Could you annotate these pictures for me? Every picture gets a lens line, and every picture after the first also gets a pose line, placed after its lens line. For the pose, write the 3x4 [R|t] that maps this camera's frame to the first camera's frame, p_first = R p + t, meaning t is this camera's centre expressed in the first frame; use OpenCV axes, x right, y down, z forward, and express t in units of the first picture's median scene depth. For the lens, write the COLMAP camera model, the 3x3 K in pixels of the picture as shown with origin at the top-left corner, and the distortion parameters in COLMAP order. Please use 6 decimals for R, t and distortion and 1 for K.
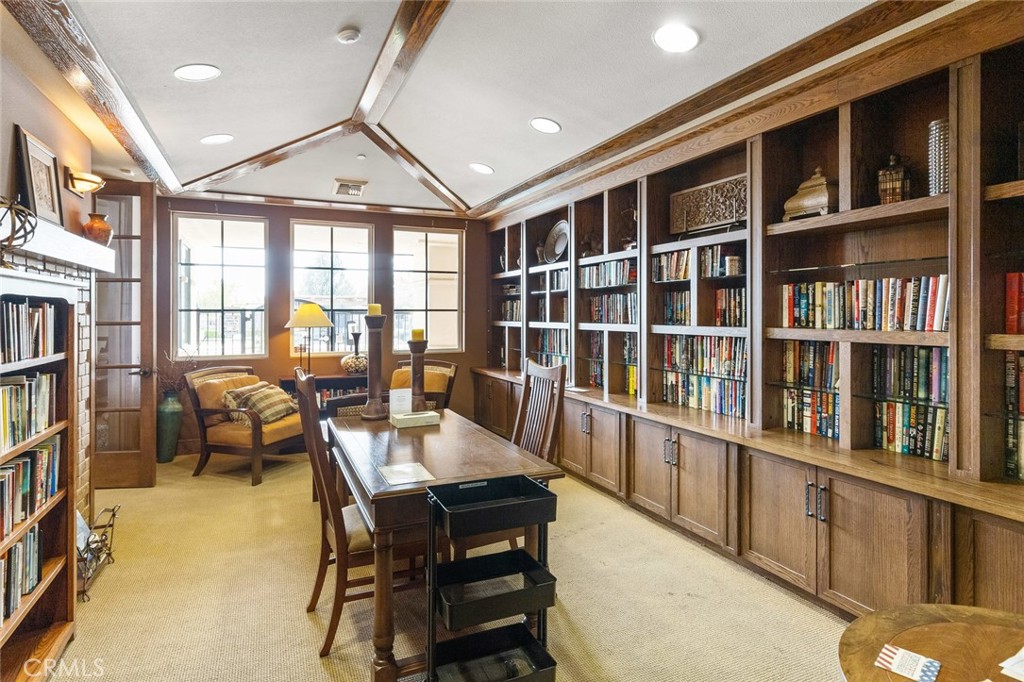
lens RADIAL K [[541.5, 0, 511.1], [0, 541.5, 316.0], [0, 0, 1]] dist [-0.000764, -0.000705]
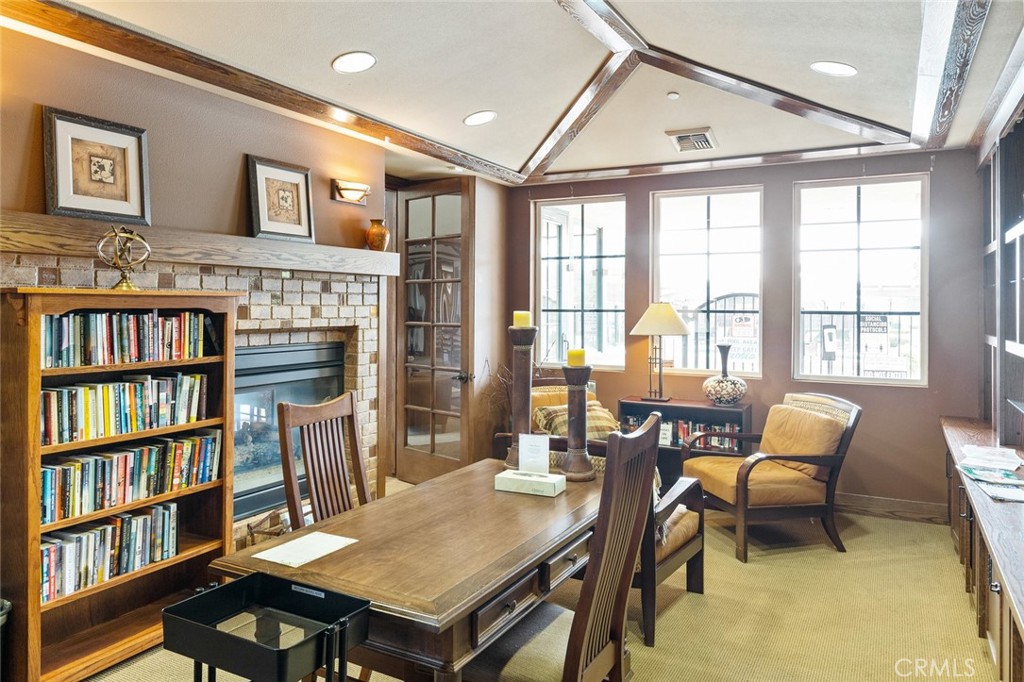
lens RADIAL K [[714.6, 0, 511.1], [0, 714.6, 303.8], [0, 0, 1]] dist [0.012545, 0.002369]
pose [[0.609123, 0.003760, -0.793067, 0.428098], [-0.009856, 0.999947, -0.002829, -0.025246], [0.793015, 0.009540, 0.609128, 0.352260]]
